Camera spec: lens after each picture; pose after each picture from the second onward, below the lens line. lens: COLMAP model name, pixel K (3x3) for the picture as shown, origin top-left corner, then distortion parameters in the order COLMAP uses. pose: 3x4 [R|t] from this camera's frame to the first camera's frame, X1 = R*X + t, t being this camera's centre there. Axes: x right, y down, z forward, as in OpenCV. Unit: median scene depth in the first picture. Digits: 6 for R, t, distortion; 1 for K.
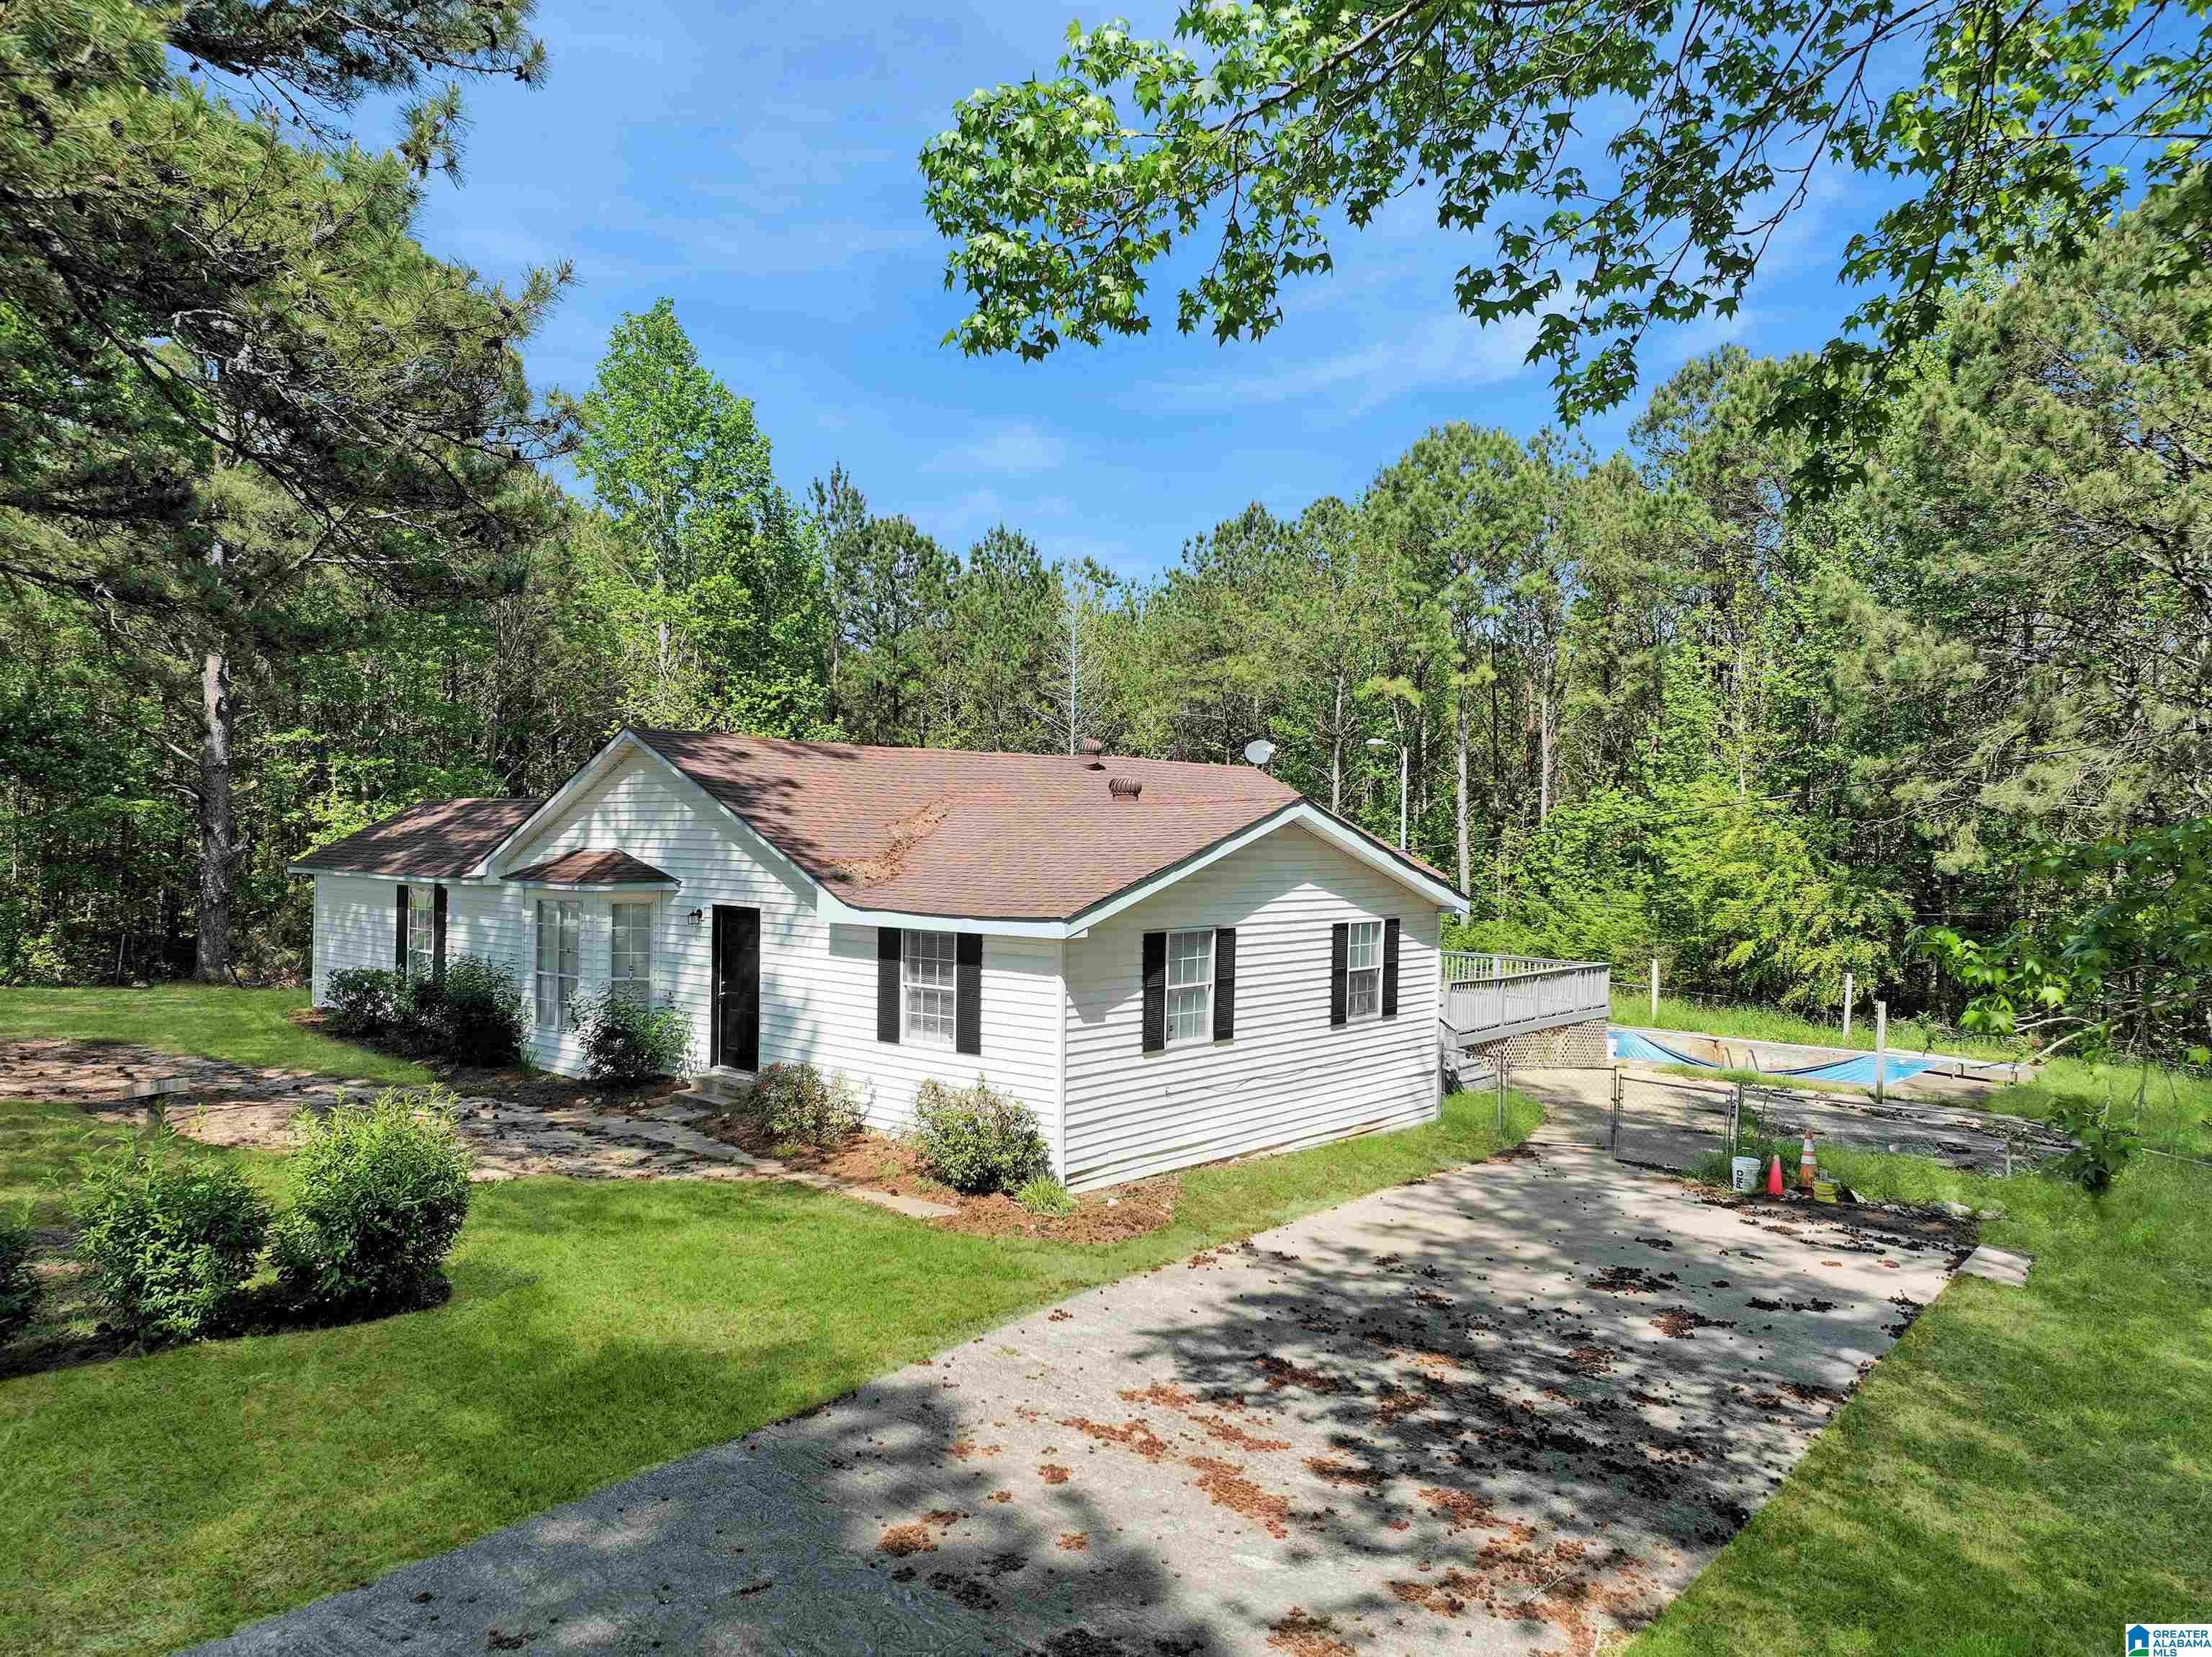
lens RADIAL K [[1536.7, 0, 1106.0], [0, 1536.7, 828.5], [0, 0, 1]] dist [-0.001403, 0.007637]
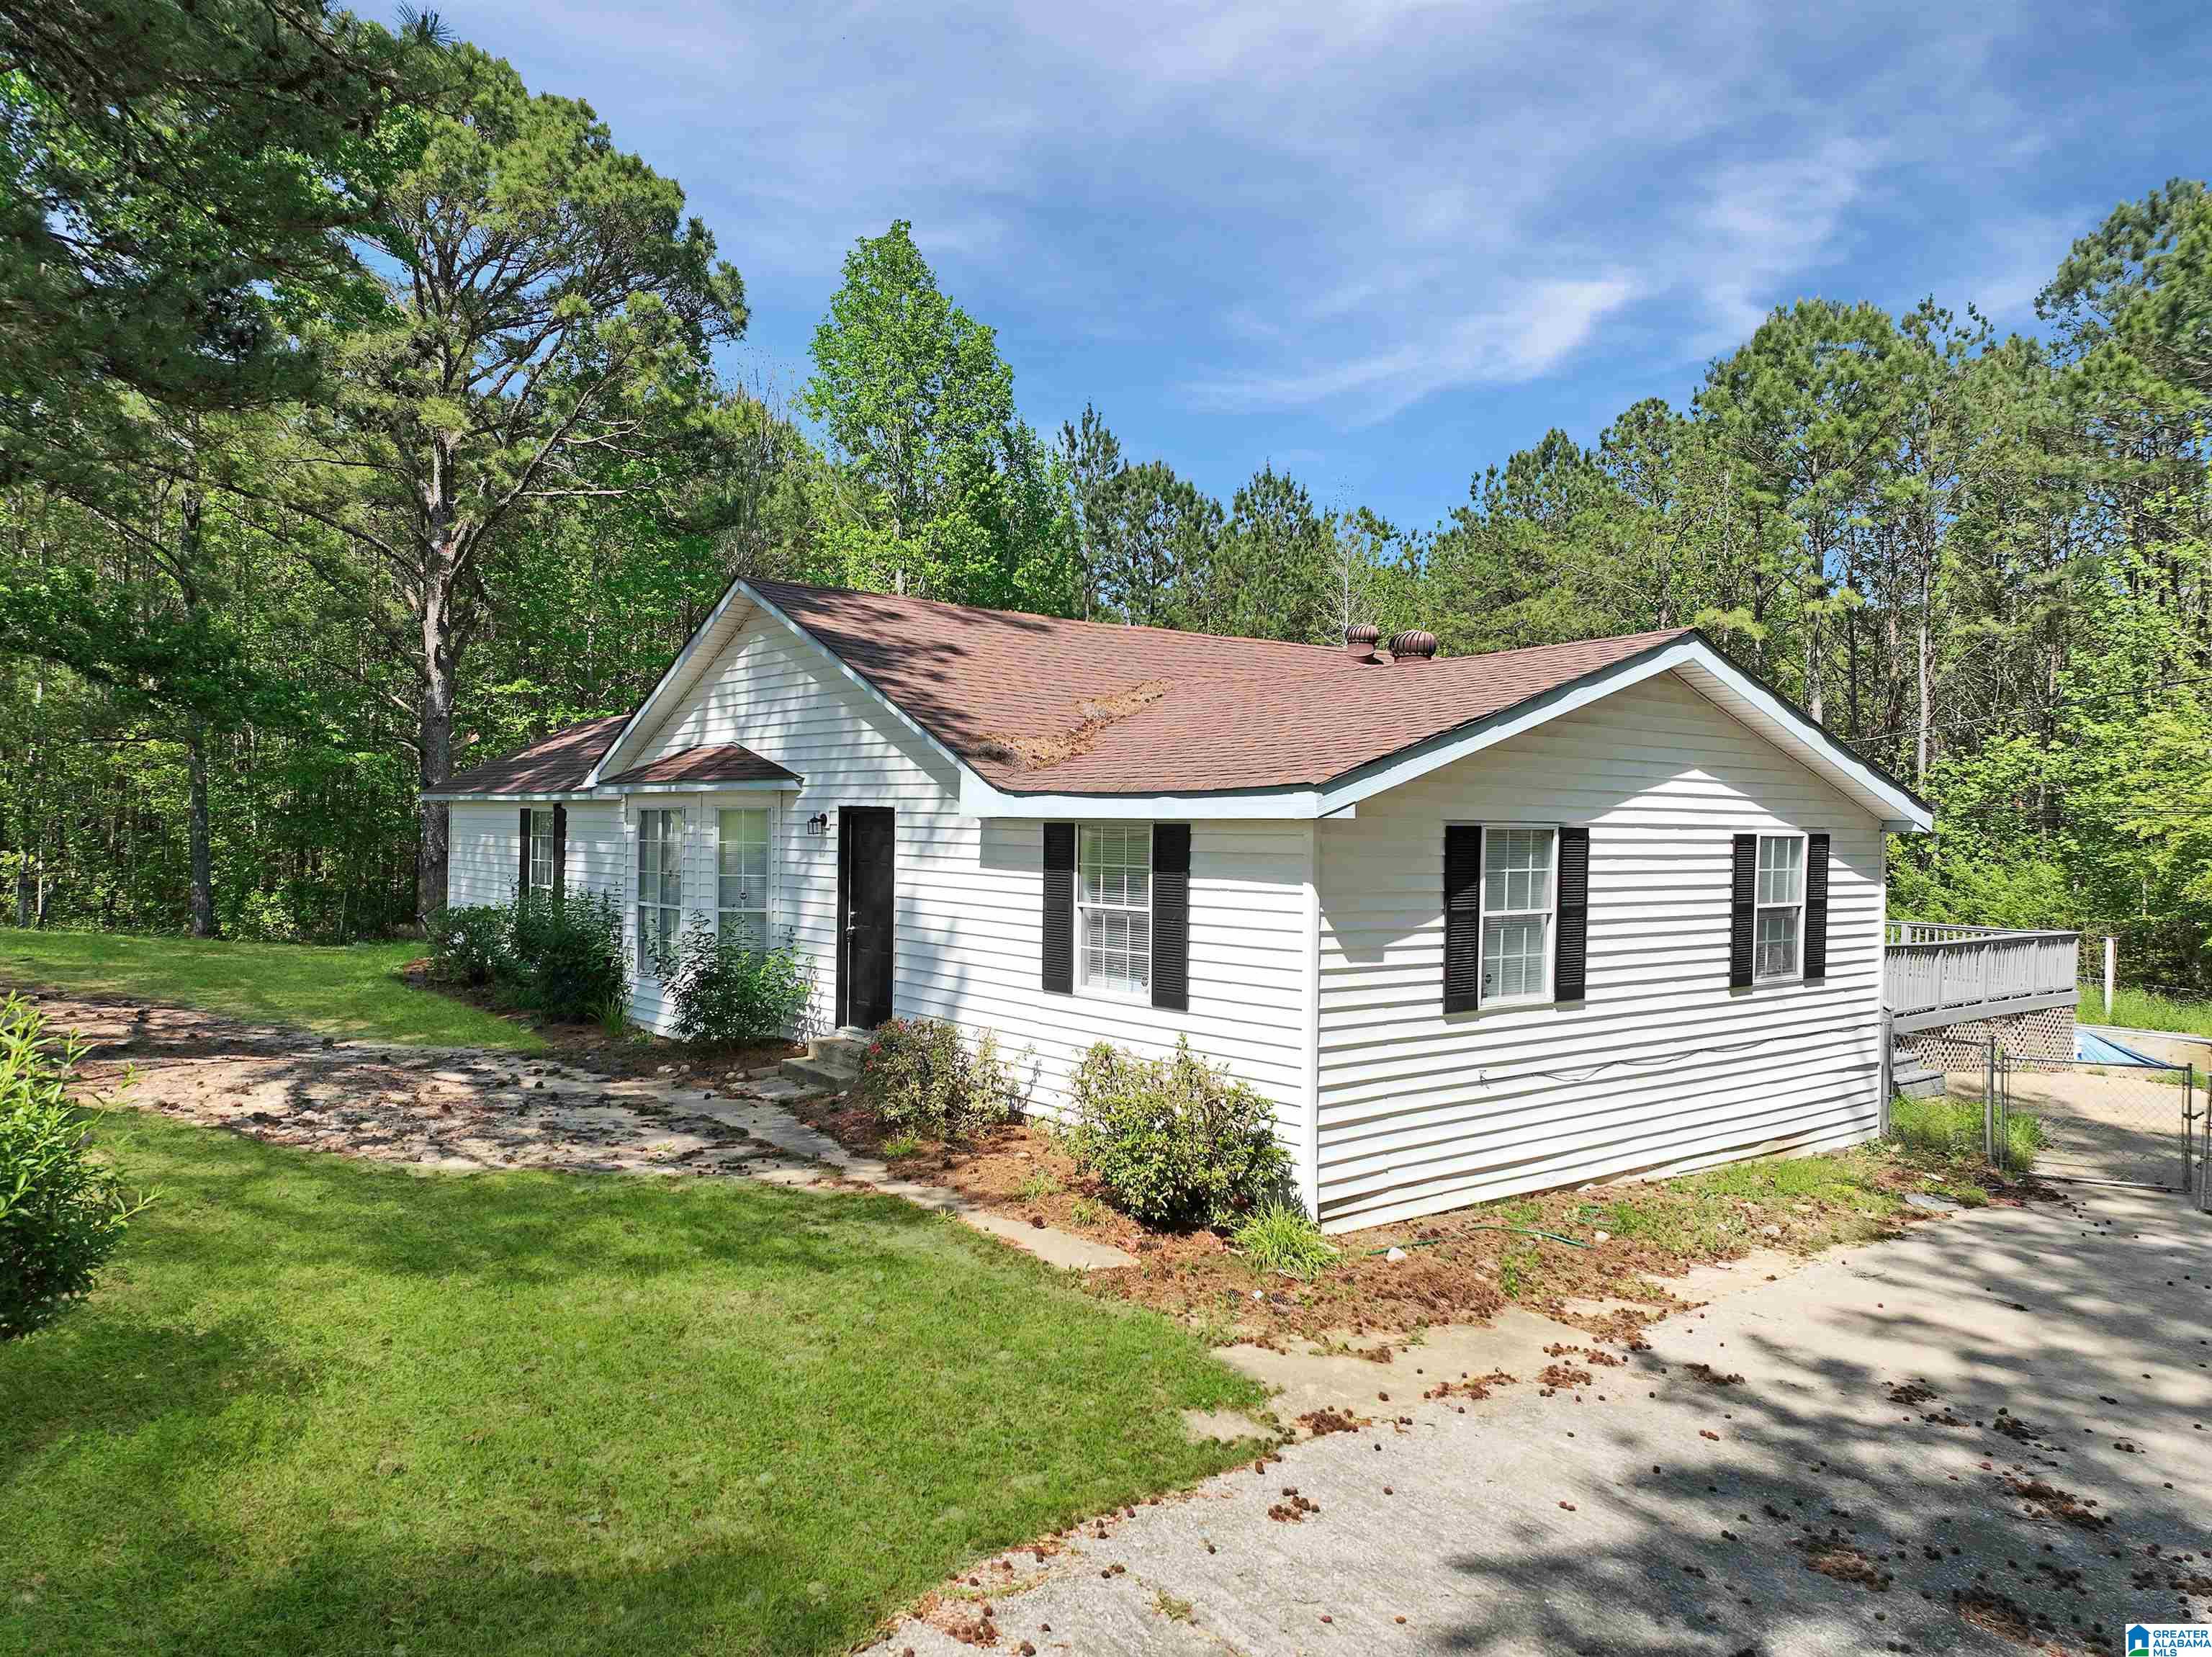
lens RADIAL K [[1536.7, 0, 1106.0], [0, 1536.7, 828.5], [0, 0, 1]] dist [-0.001403, 0.007637]
pose [[0.984198, 0.001409, -0.177064, -0.001124], [-0.001165, 0.999998, 0.001480, 0.062463], [0.177066, -0.001251, 0.984198, 0.320161]]
